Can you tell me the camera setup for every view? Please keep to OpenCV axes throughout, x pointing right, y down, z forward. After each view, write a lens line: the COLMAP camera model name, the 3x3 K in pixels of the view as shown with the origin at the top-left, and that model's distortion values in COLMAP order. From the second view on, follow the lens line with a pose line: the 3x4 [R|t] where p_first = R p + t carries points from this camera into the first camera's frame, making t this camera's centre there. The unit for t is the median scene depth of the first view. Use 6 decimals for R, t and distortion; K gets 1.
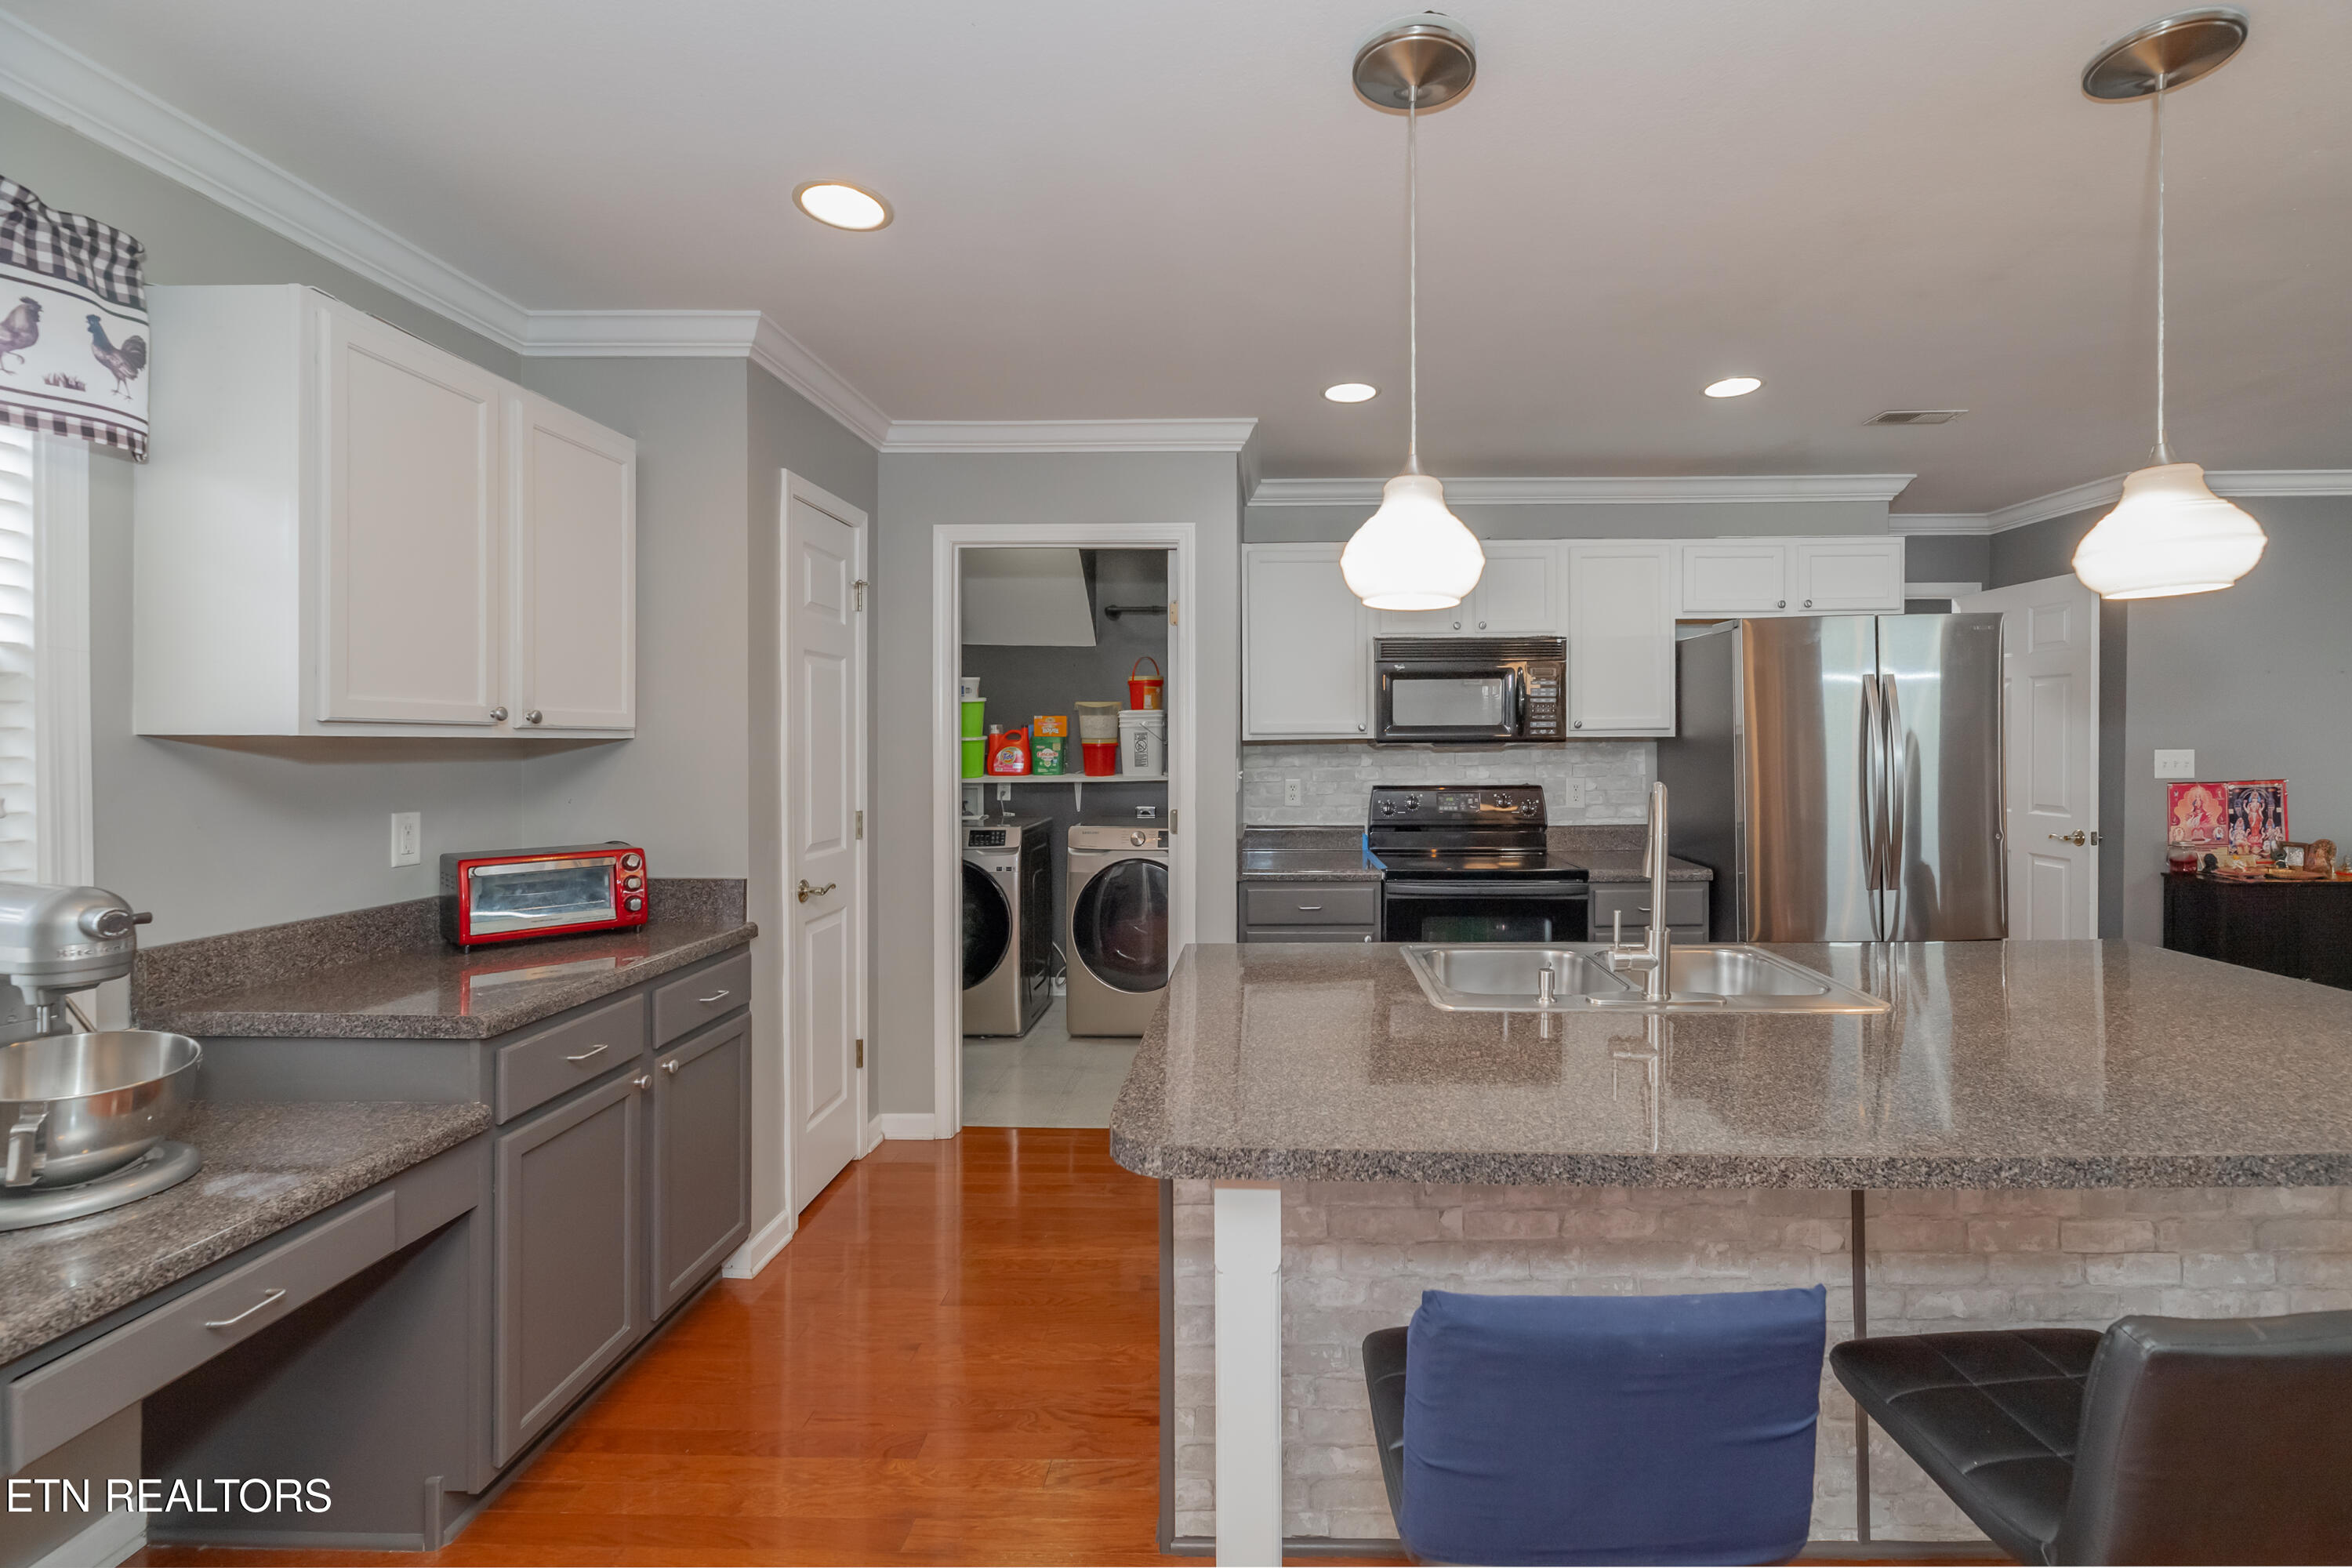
lens RADIAL K [[964.3, 0, 1204.6], [0, 964.3, 782.2], [0, 0, 1]] dist [0.000532, 0.000079]
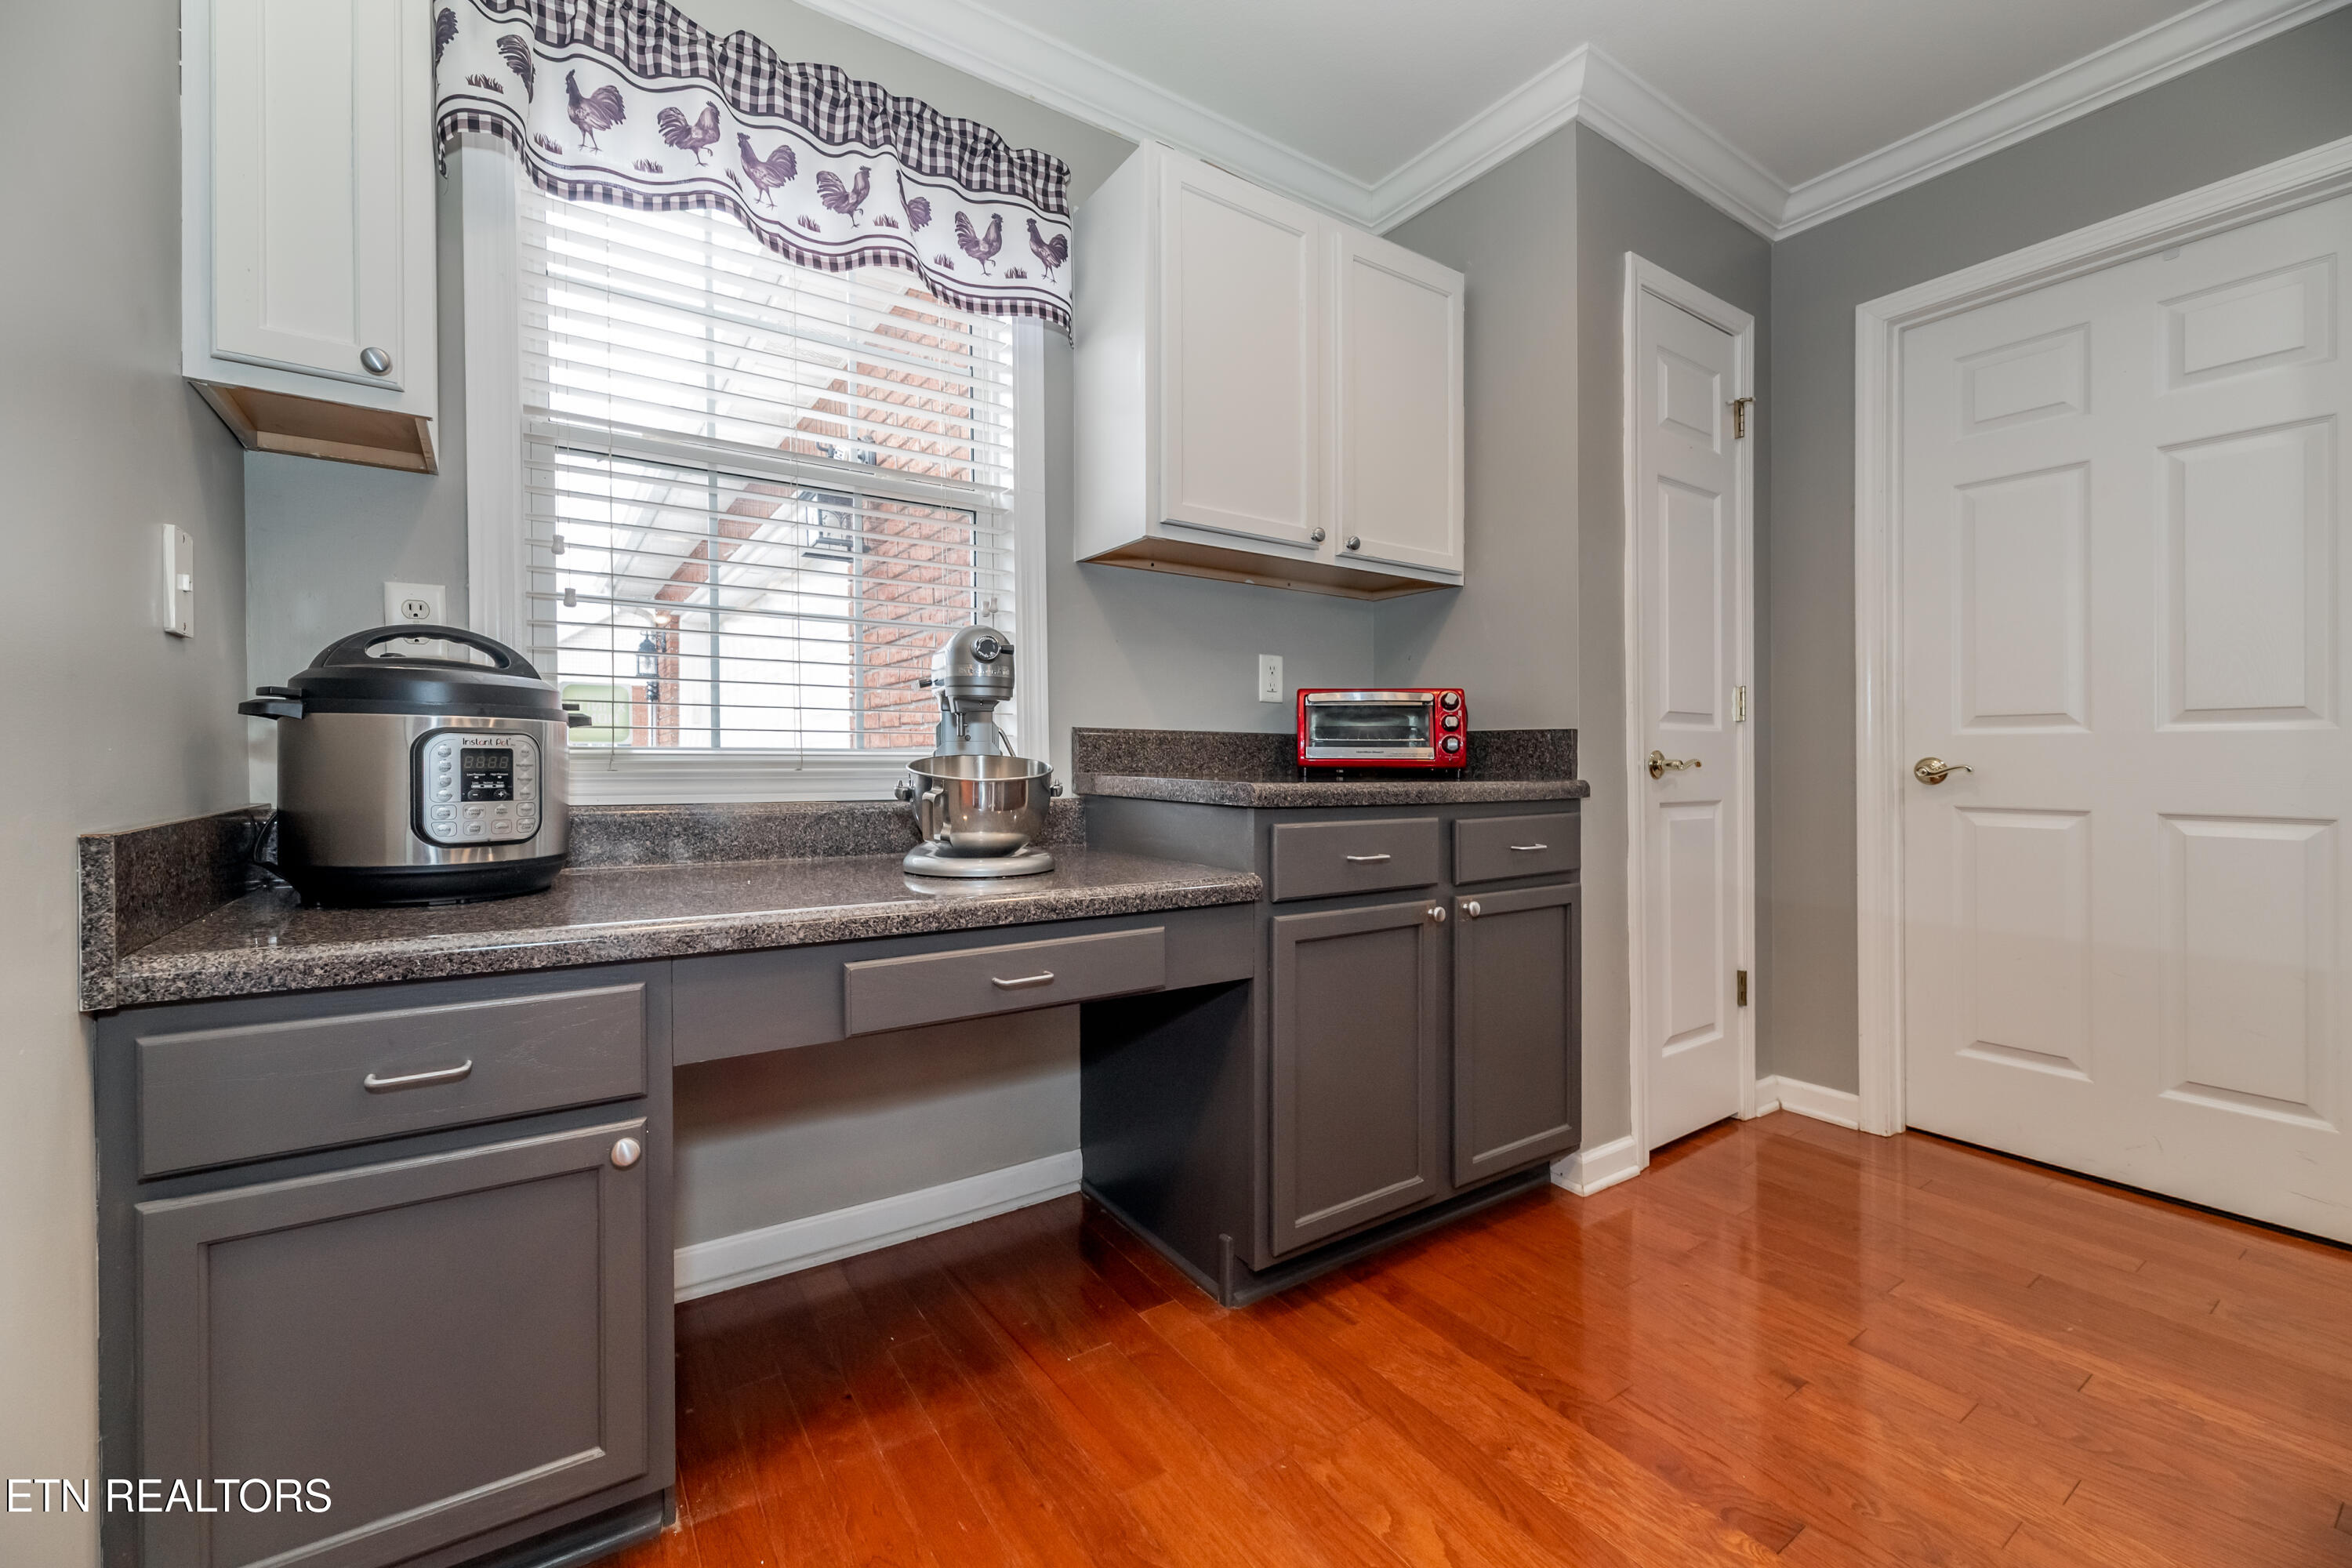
lens RADIAL K [[867.5, 0, 1176.0], [0, 867.5, 784.0], [0, 0, 1]] dist [0.000030, -0.000004]
pose [[0.572116, -0.000121, -0.820173, -0.050325], [0.001085, 0.999999, 0.000609, 0.164239], [0.820172, -0.001238, 0.572116, 0.293769]]
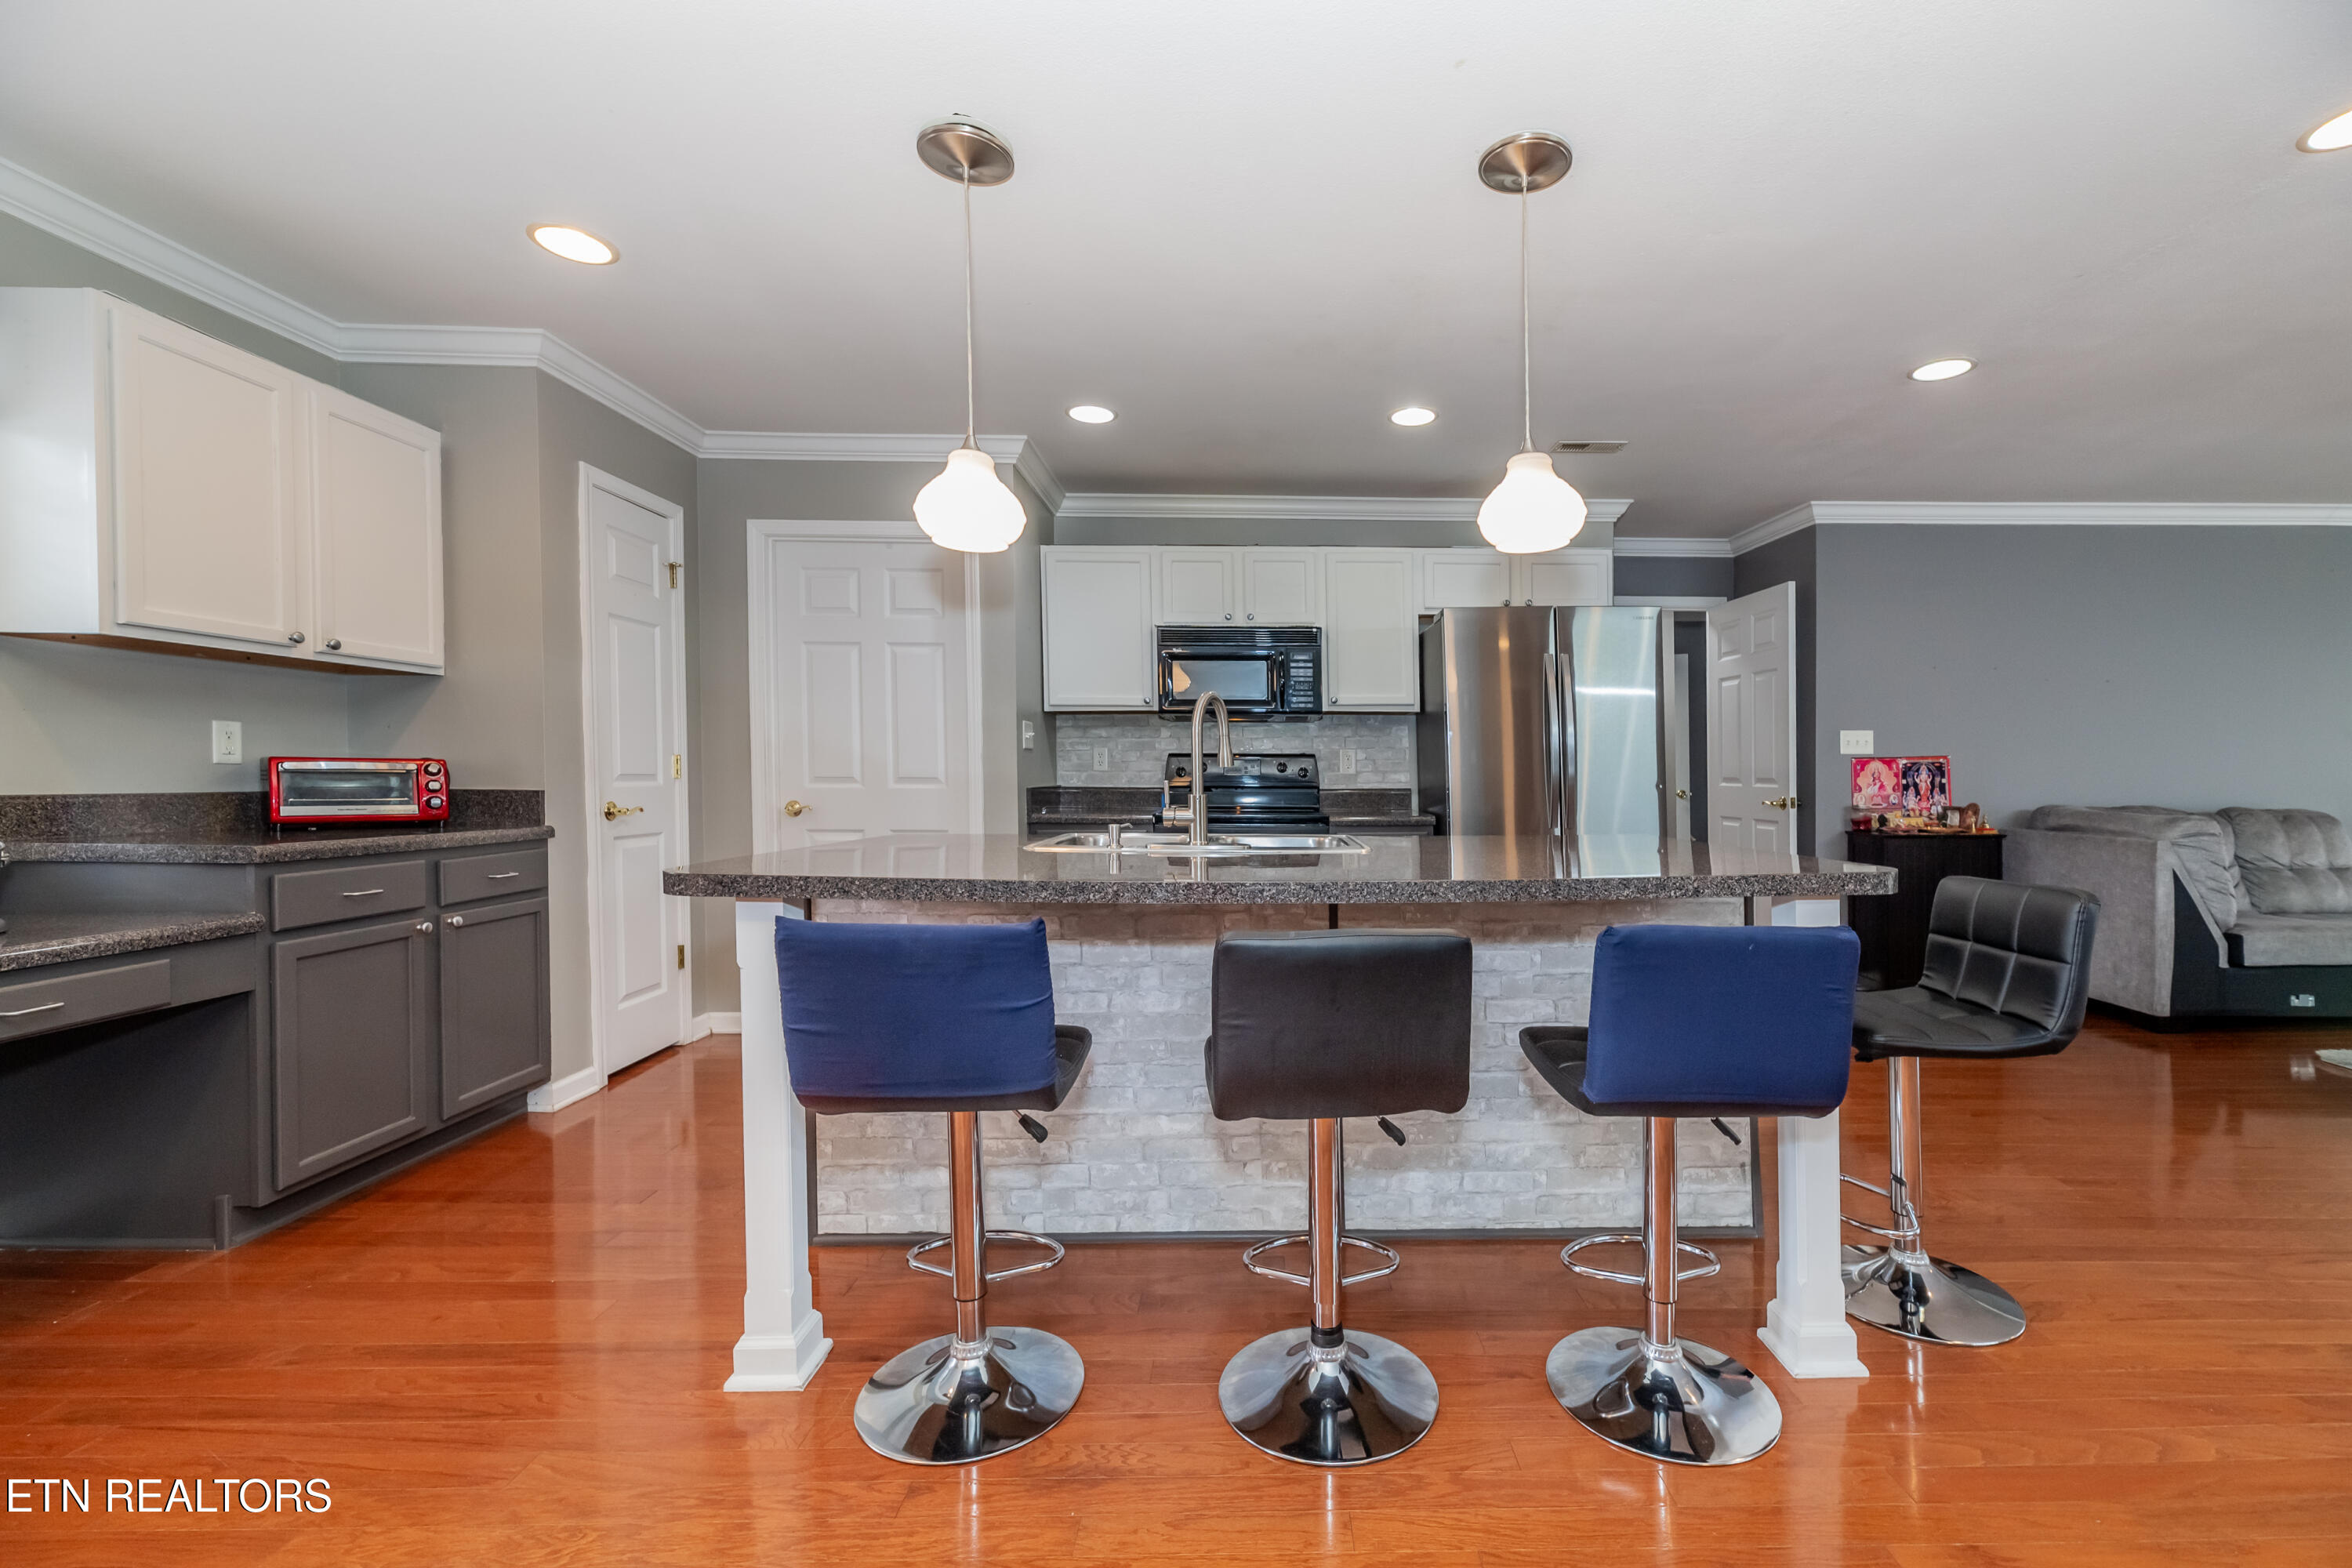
lens RADIAL K [[874.9, 0, 1188.2], [0, 874.9, 798.4], [0, 0, 1]] dist [0.002583, -0.000107]
pose [[0.998023, -0.010191, 0.062022, 0.311423], [0.009724, 0.999922, 0.007824, 0.121544], [-0.062097, -0.007205, 0.998044, -0.193001]]
